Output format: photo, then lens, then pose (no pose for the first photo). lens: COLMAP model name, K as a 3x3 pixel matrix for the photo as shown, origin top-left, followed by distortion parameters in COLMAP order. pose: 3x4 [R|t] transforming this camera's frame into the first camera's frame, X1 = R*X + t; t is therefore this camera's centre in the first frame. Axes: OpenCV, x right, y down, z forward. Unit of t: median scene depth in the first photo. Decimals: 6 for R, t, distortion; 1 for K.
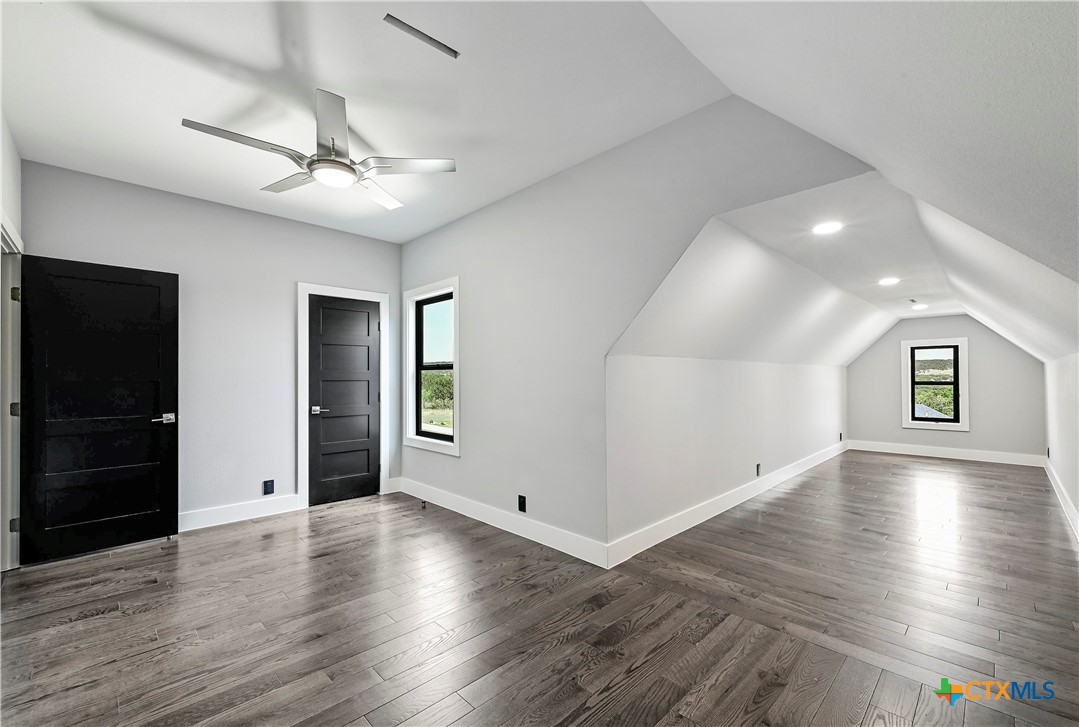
lens RADIAL K [[450.8, 0, 539.5], [0, 450.8, 363.5], [0, 0, 1]] dist [-0.002179, 0.000002]
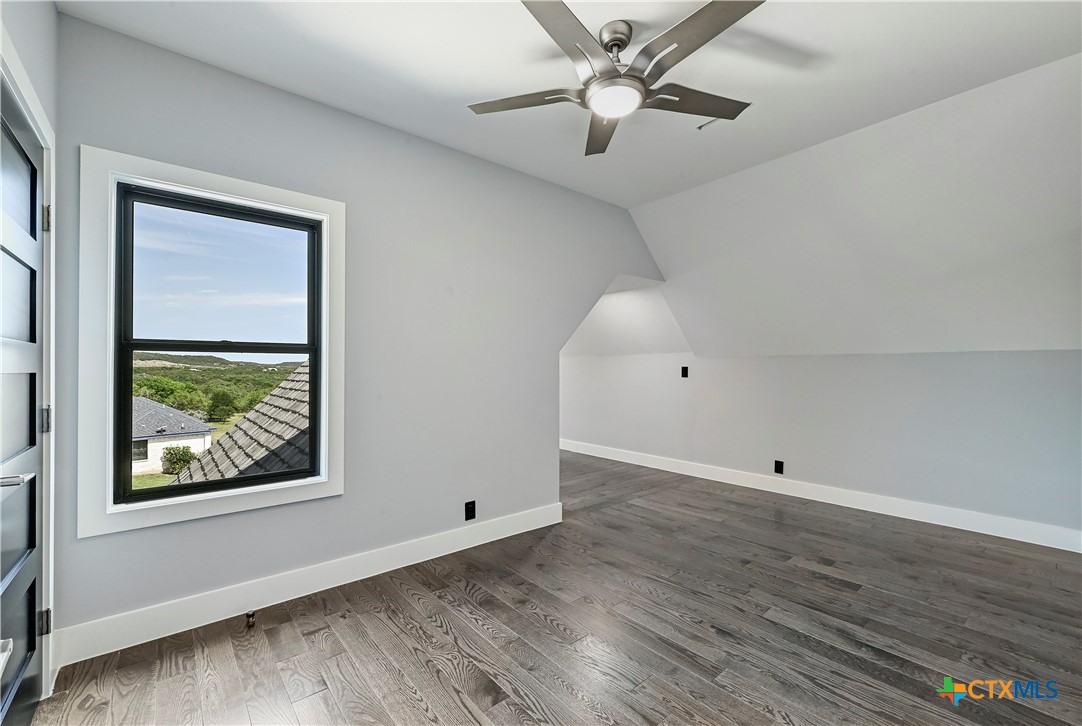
lens RADIAL K [[452.0, 0, 541.0], [0, 452.0, 363.0], [0, 0, 1]] dist [-0.002179, 0.000002]
pose [[0.079940, 0.015338, 0.996682, -1.437783], [-0.028004, 0.999522, -0.013135, 0.045894], [-0.996406, -0.026861, 0.080331, 1.256335]]
